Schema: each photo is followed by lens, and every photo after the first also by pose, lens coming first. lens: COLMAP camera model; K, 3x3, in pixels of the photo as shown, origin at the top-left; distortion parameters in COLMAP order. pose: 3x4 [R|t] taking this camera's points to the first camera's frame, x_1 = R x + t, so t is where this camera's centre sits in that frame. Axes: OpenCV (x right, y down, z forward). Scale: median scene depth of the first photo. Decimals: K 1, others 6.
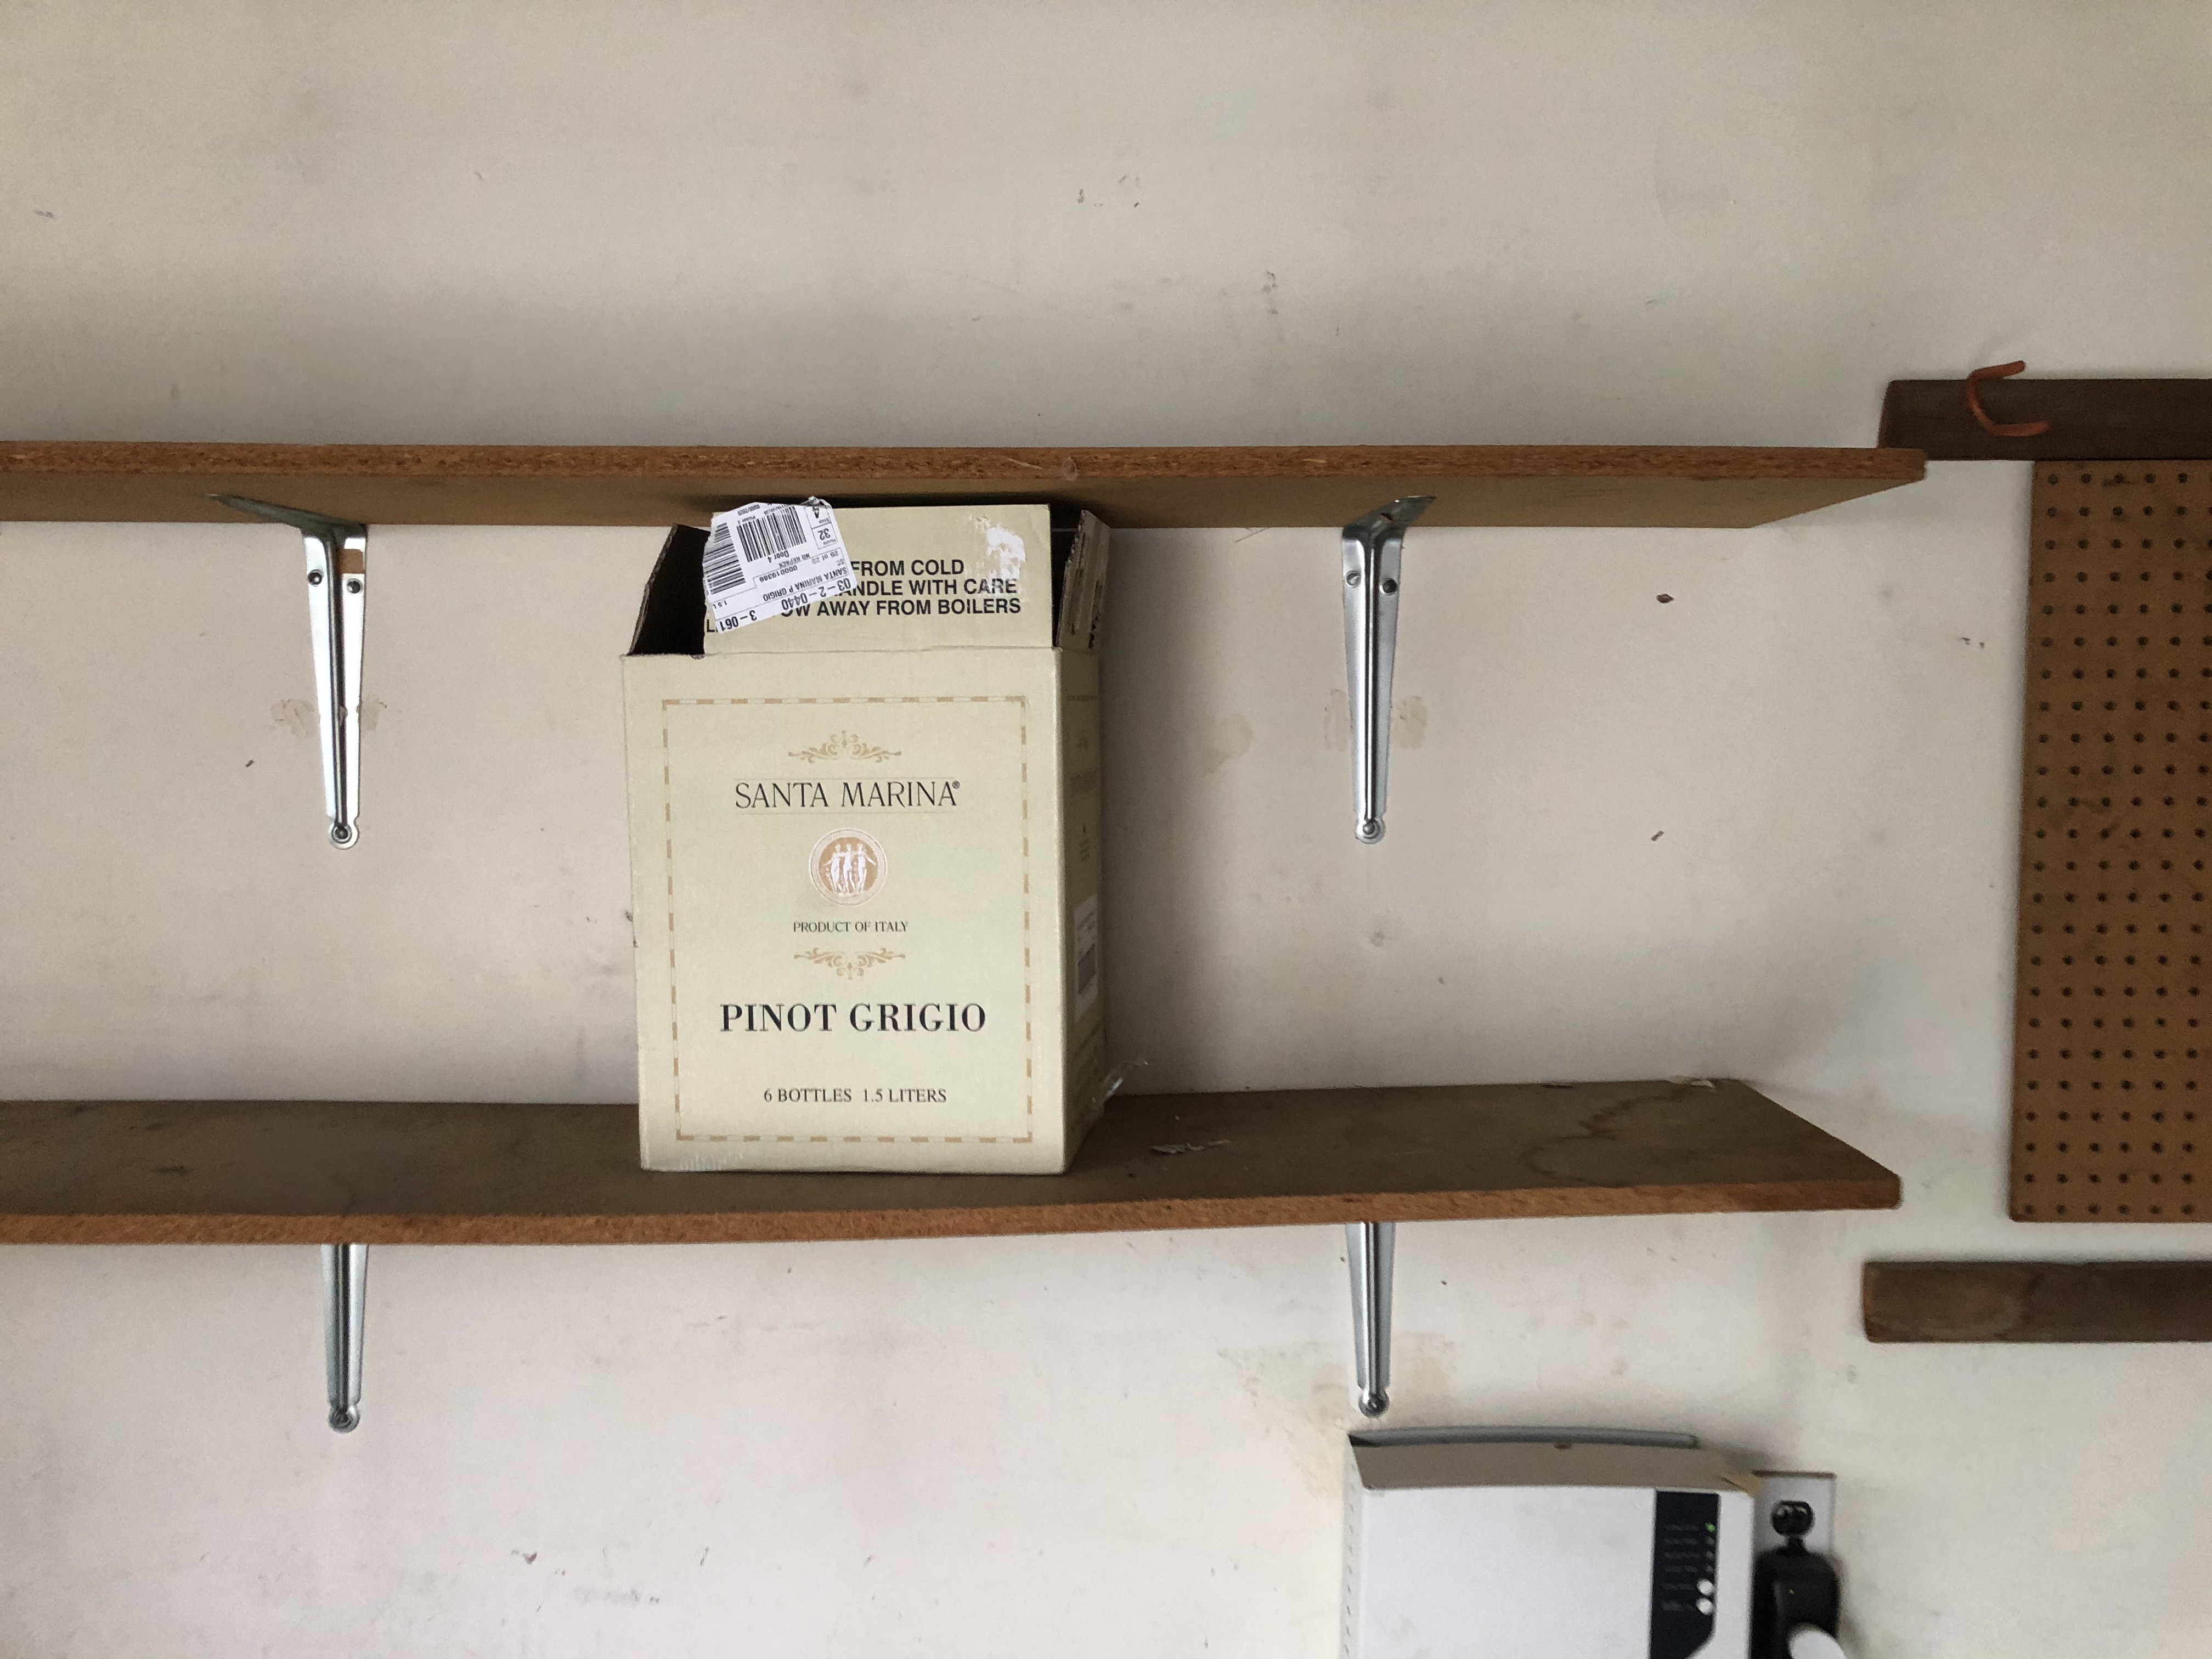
lens RADIAL K [[1829.5, 0, 1106.0], [0, 1829.5, 829.5], [0, 0, 1]] dist [0.037848, -0.011144]
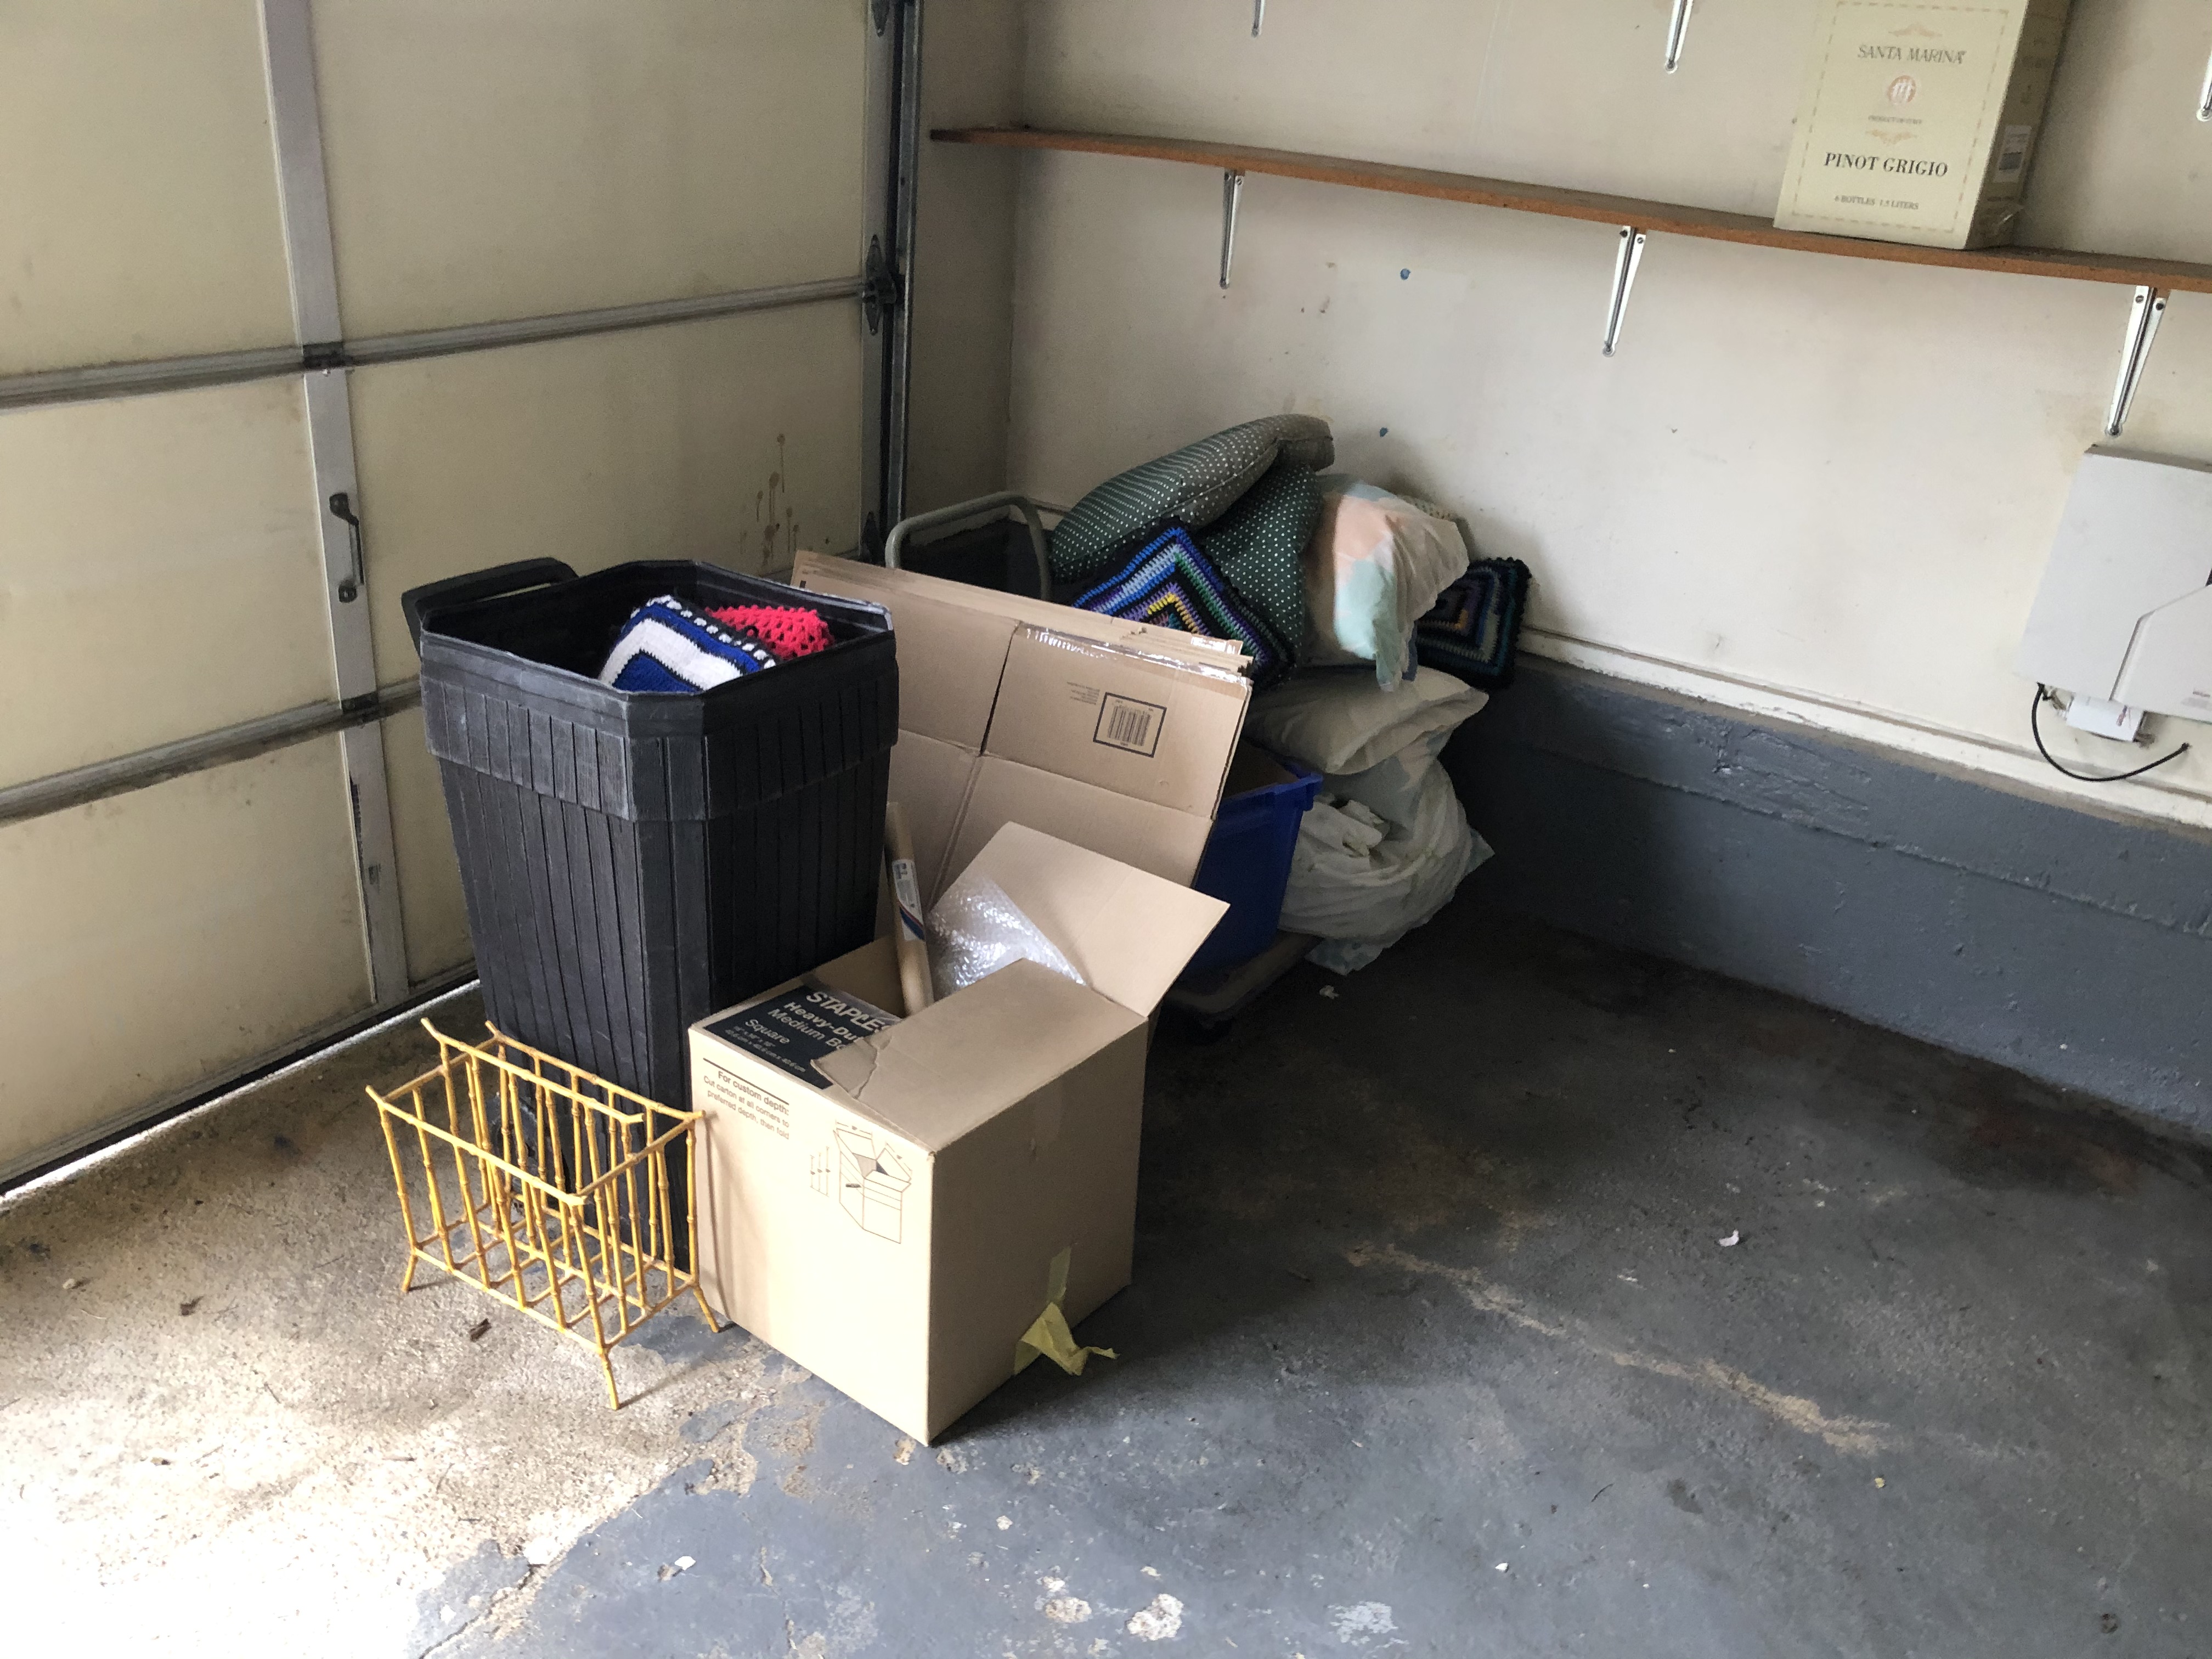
lens RADIAL K [[1829.5, 0, 1106.0], [0, 1829.5, 829.5], [0, 0, 1]] dist [0.037848, -0.011144]
pose [[0.820265, 0.298161, -0.488124, 0.427686], [-0.131965, 0.929015, 0.345713, 0.203293], [0.556552, -0.219161, 0.801385, -1.523957]]
